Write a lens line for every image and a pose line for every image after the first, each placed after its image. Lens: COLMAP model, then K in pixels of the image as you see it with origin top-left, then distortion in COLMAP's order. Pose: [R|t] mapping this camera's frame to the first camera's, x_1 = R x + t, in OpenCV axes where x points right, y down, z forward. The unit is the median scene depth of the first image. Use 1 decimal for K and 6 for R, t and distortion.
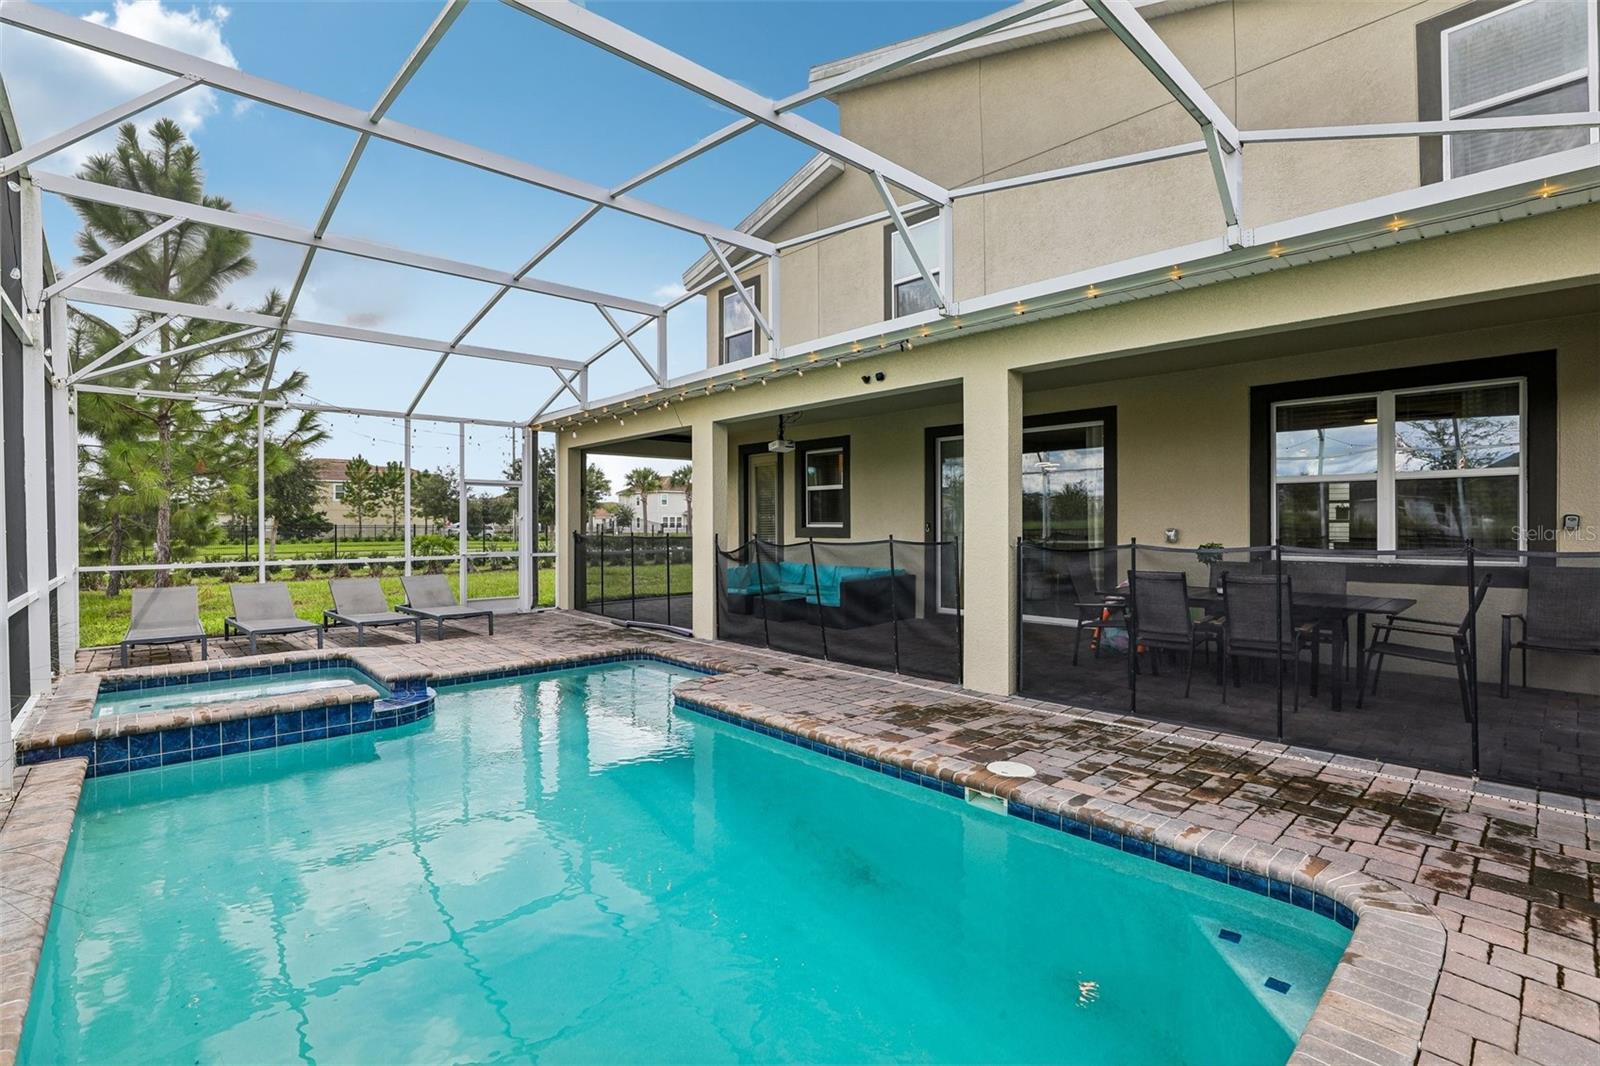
lens RADIAL K [[727.6, 0, 803.3], [0, 727.6, 534.8], [0, 0, 1]] dist [-0.032150, 0.002635]
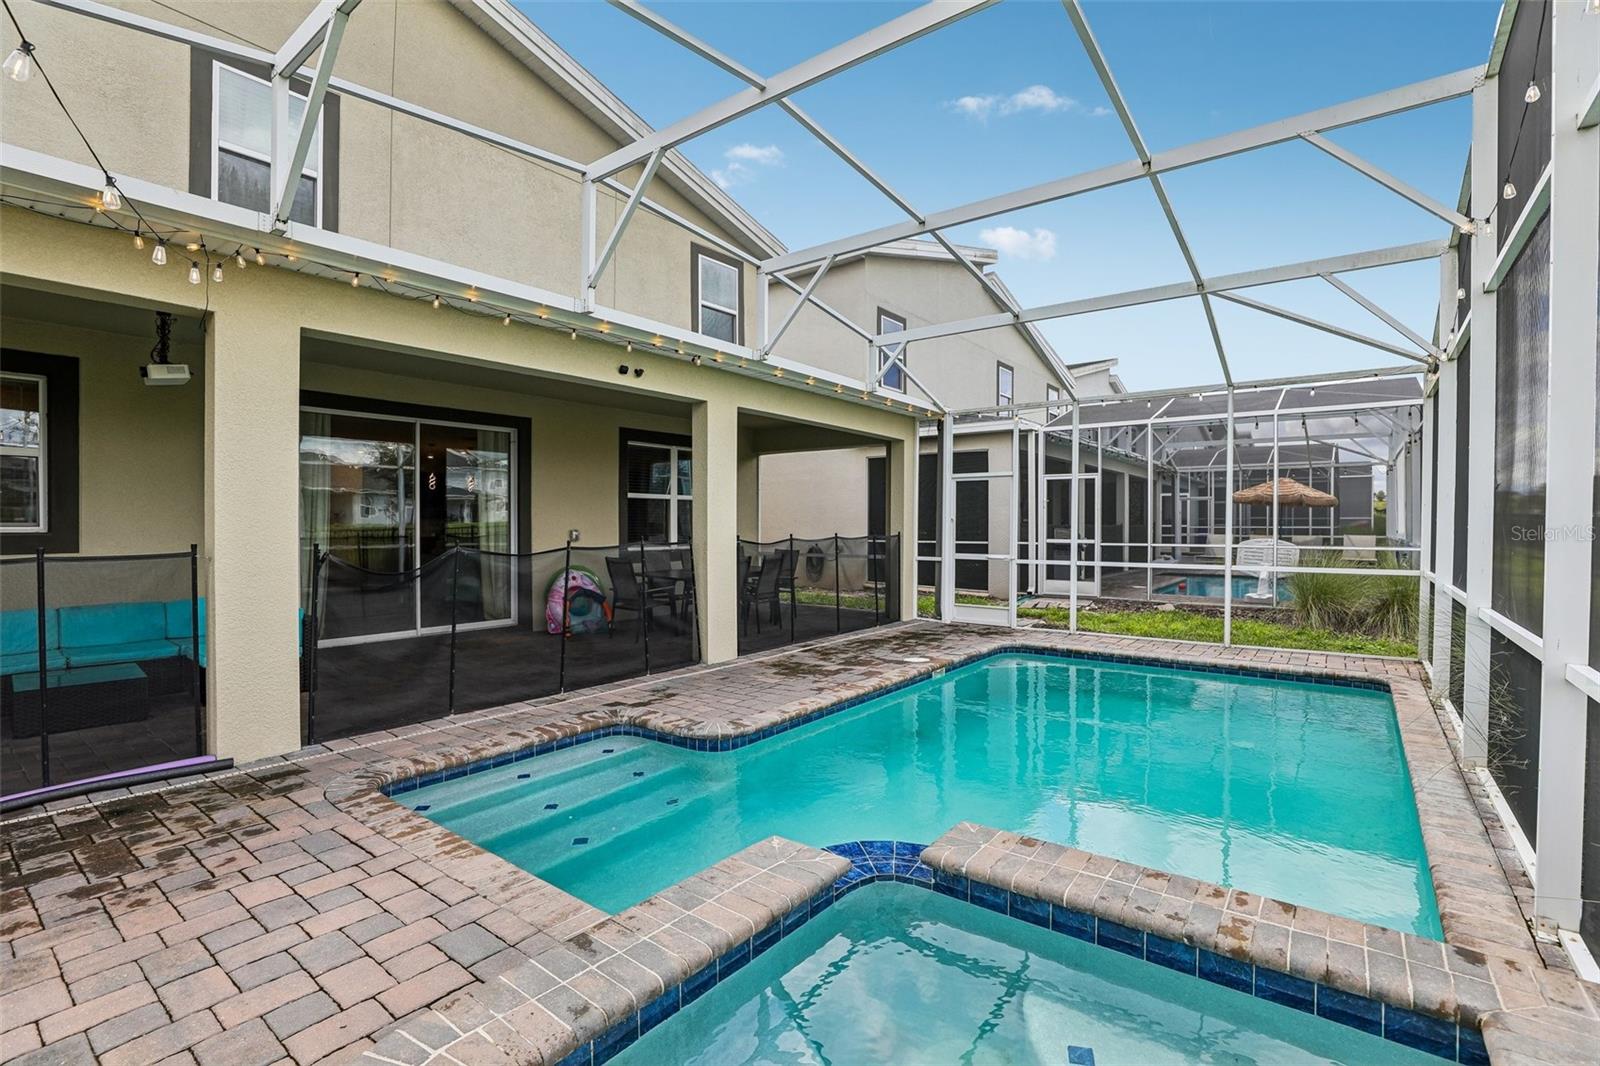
lens RADIAL K [[727.6, 0, 807.2], [0, 727.6, 526.5], [0, 0, 1]] dist [-0.032150, 0.002635]
pose [[-0.165330, 0.001626, 0.986237, -1.107145], [0.016272, 0.999867, 0.001079, -0.012271], [-0.986104, 0.016227, -0.165335, 1.176464]]
